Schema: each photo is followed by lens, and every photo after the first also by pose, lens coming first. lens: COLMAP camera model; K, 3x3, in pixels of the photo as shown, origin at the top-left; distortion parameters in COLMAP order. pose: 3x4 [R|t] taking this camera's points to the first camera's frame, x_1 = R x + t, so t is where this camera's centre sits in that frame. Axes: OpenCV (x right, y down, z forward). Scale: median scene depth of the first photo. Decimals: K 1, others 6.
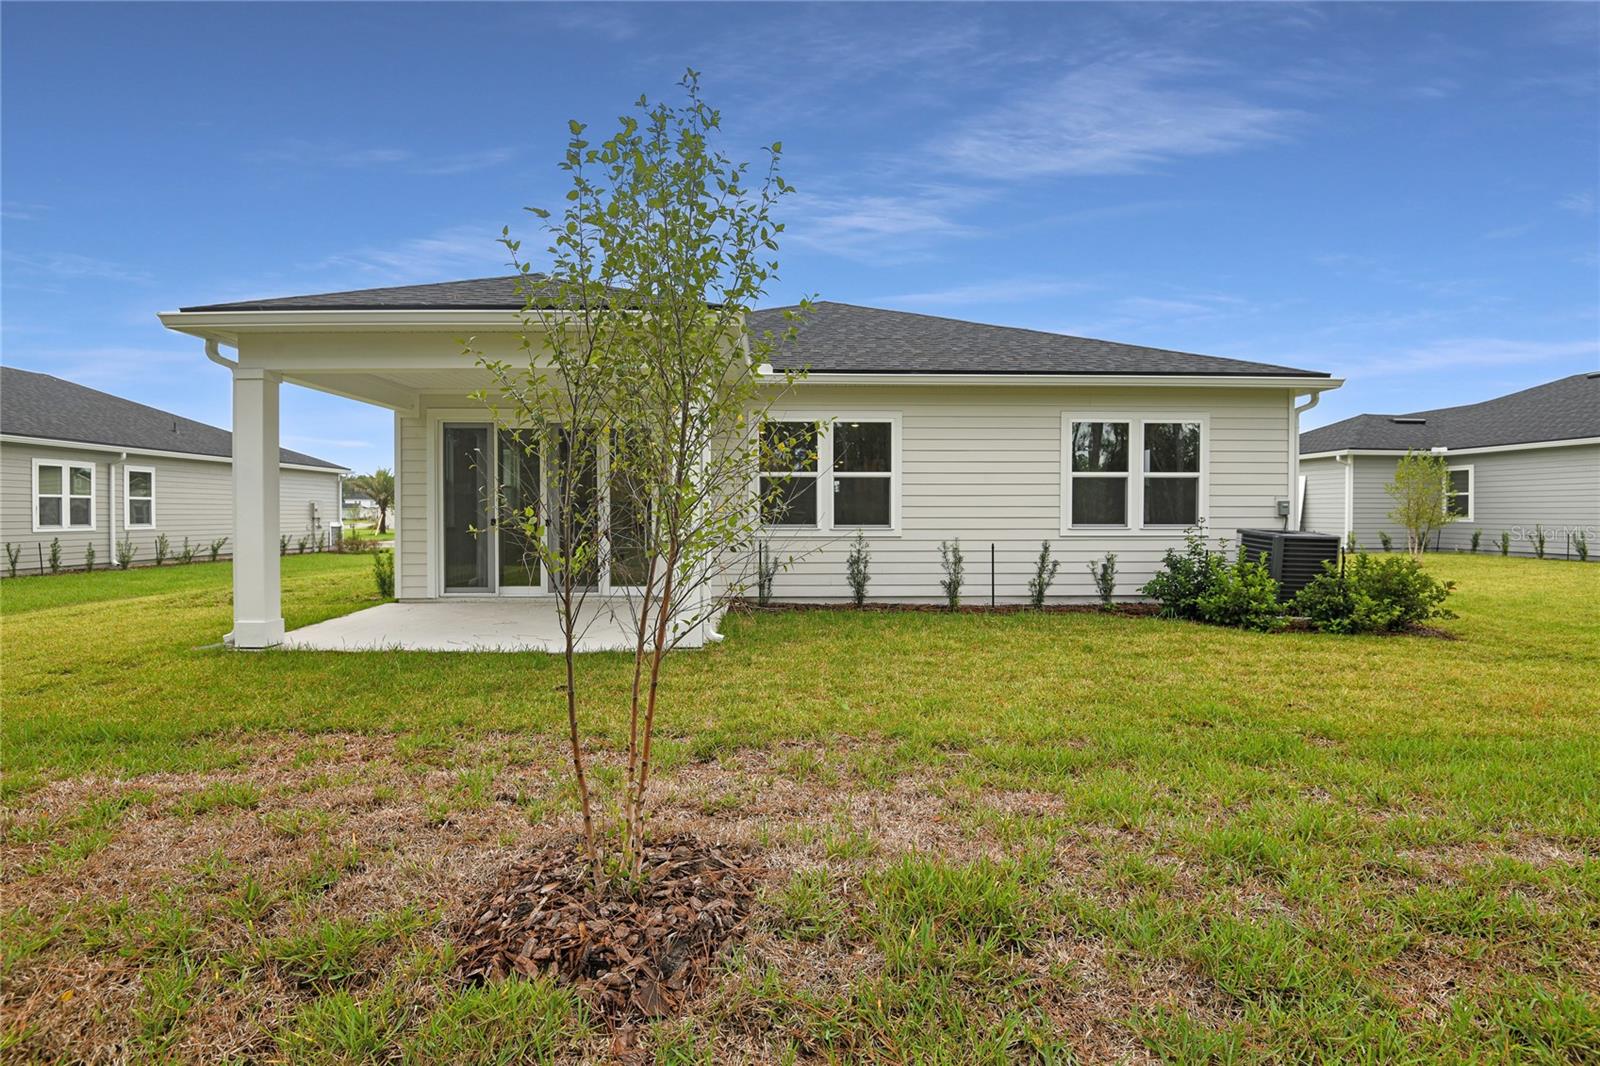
lens RADIAL K [[727.3, 0, 794.6], [0, 727.3, 523.5], [0, 0, 1]] dist [-0.001335, -0.000236]
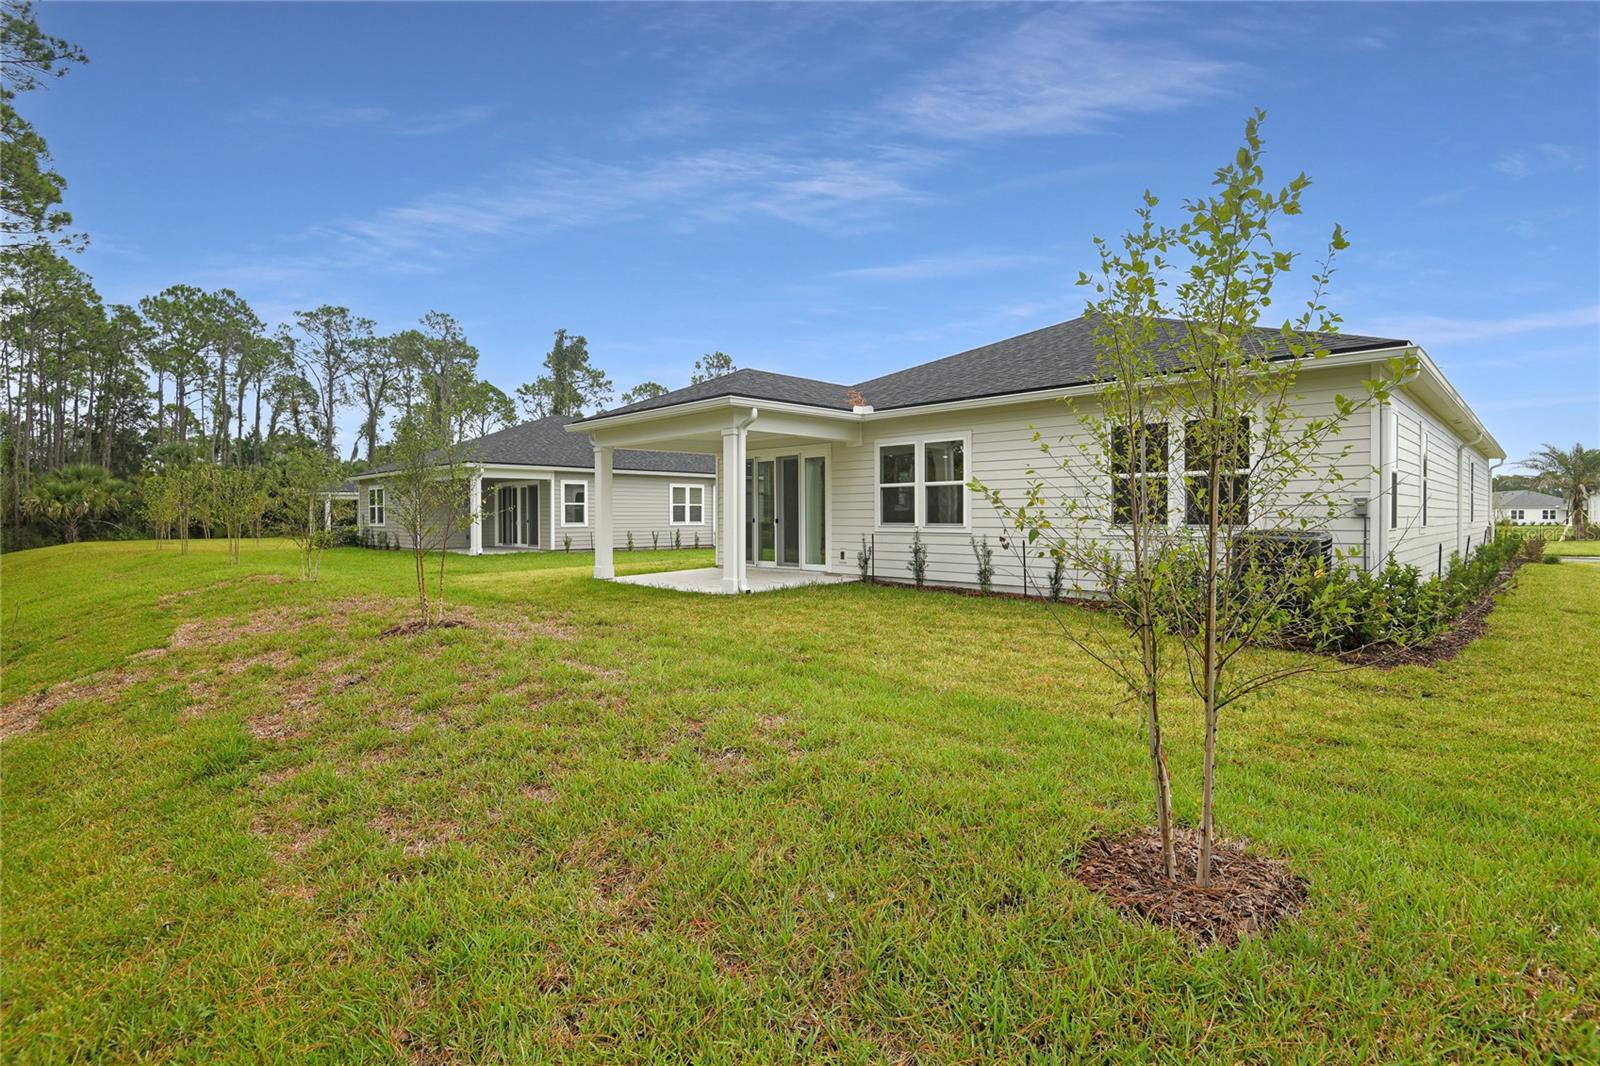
lens RADIAL K [[727.3, 0, 794.6], [0, 727.3, 523.5], [0, 0, 1]] dist [-0.001335, -0.000236]
pose [[0.701849, 0.006052, -0.712300, 0.832355], [-0.005015, 0.999981, 0.003555, -0.001283], [0.712308, 0.001077, 0.701867, -0.061021]]
